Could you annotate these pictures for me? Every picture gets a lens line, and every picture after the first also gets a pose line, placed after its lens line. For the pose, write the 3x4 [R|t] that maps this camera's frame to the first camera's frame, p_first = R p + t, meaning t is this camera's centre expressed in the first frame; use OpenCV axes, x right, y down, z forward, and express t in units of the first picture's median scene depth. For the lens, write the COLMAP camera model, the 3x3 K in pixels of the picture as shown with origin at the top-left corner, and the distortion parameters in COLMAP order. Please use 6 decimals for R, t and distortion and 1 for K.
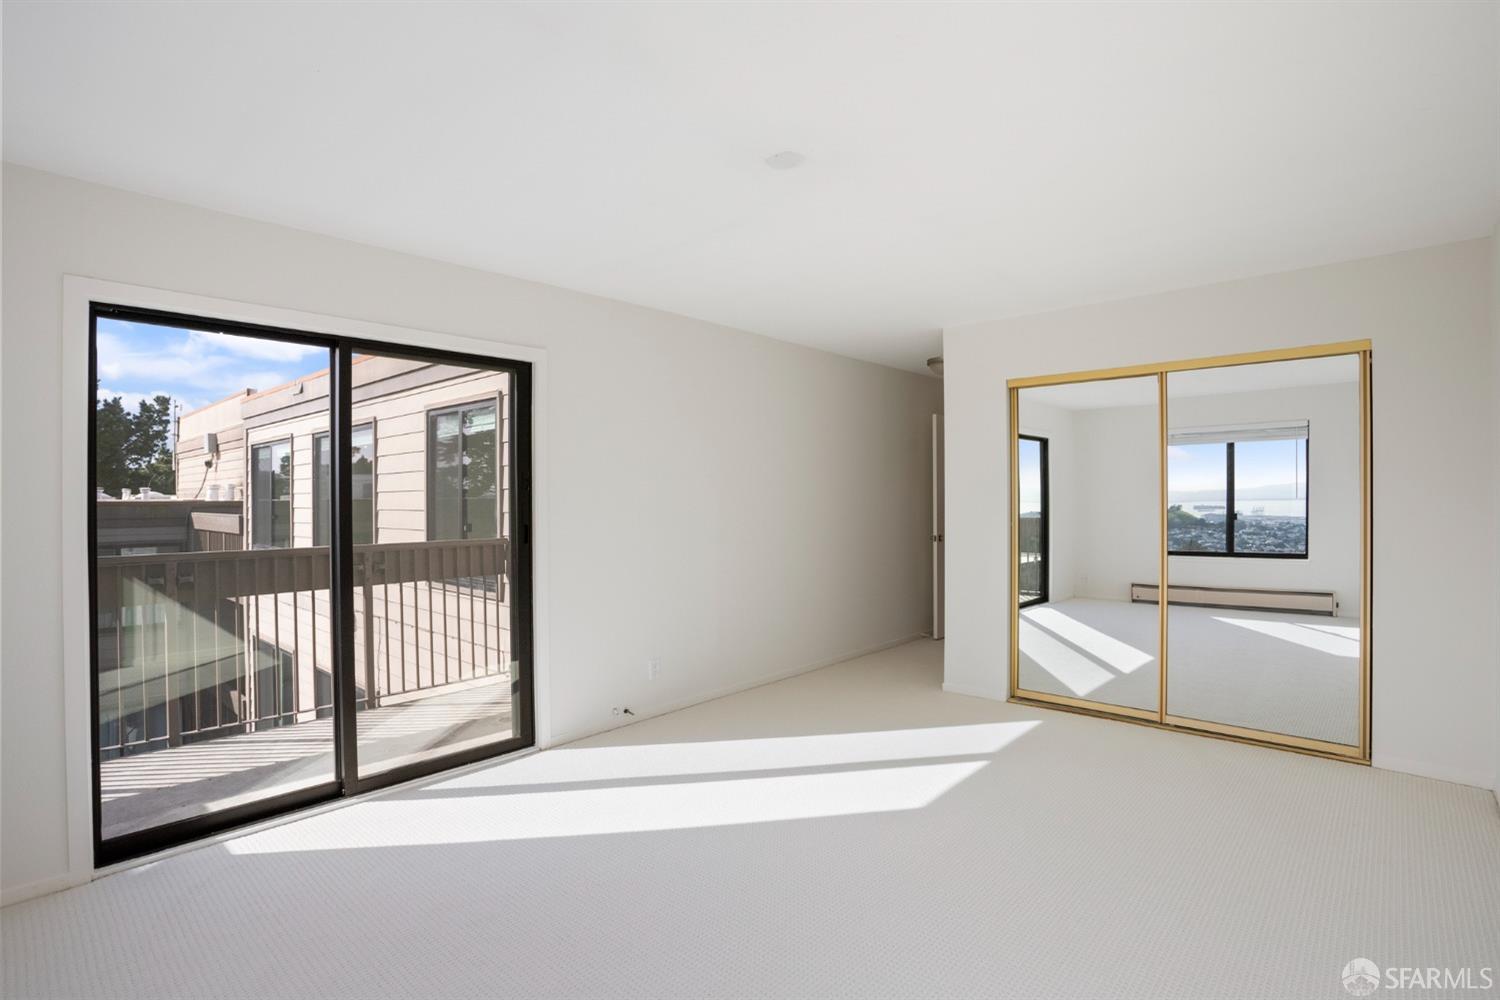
lens RADIAL K [[743.9, 0, 744.7], [0, 743.9, 498.9], [0, 0, 1]] dist [-0.058052, 0.027006]
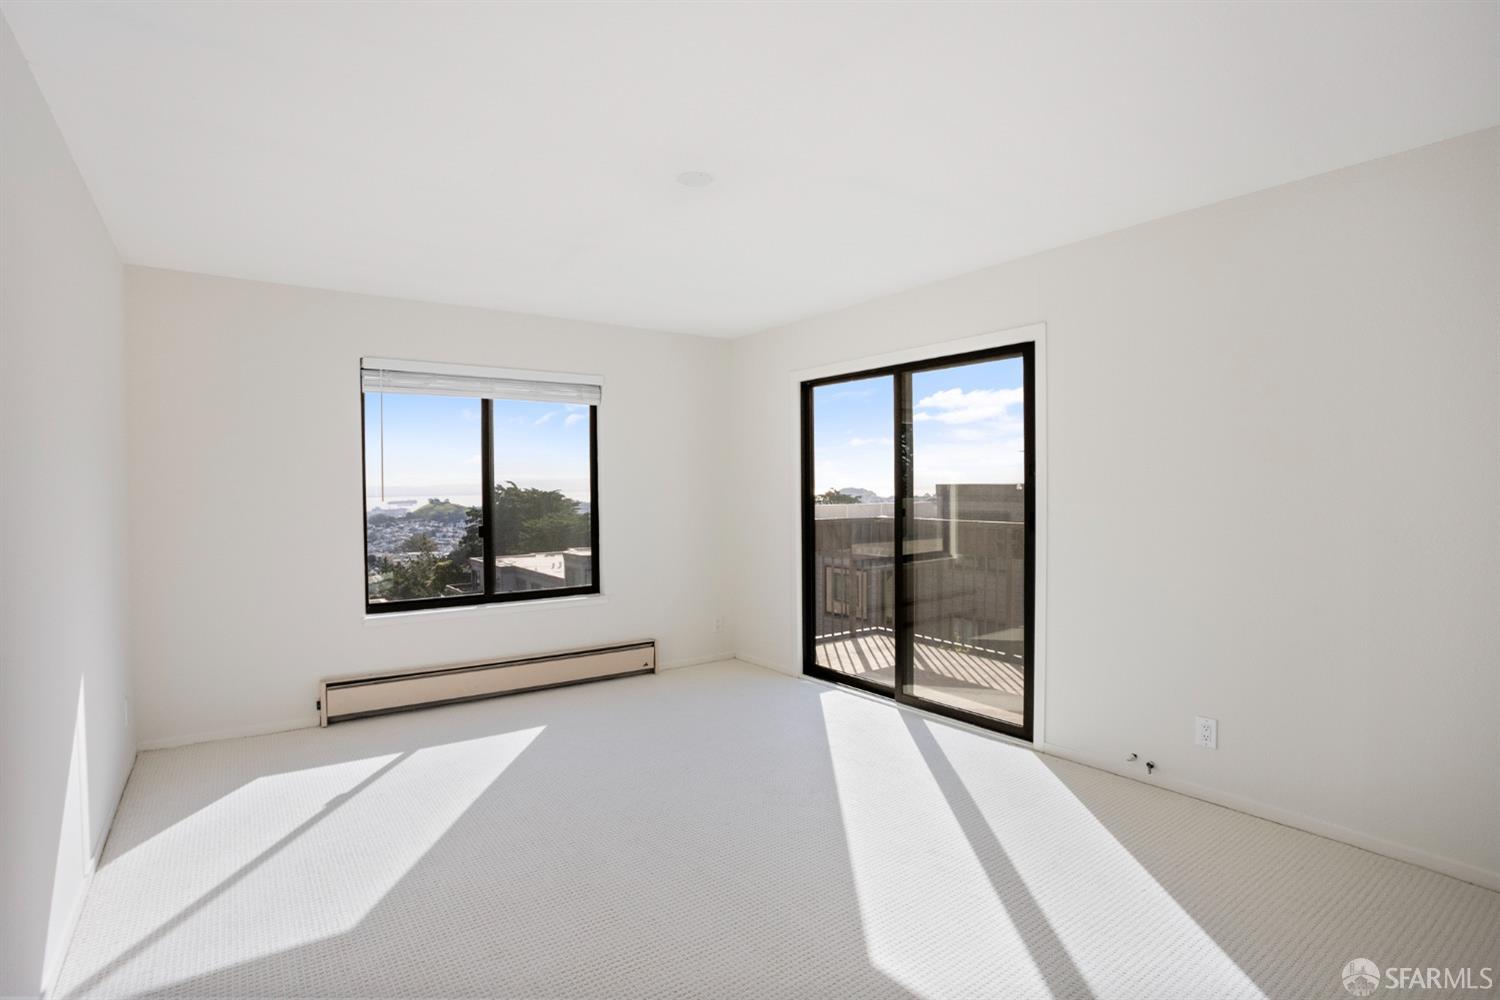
lens RADIAL K [[743.9, 0, 727.3], [0, 743.9, 488.4], [0, 0, 1]] dist [-0.058052, 0.027006]
pose [[-0.211714, 0.010925, -0.977271, 0.663622], [0.001710, 0.999940, 0.010808, -0.004982], [0.977330, 0.000618, -0.211720, 0.745349]]
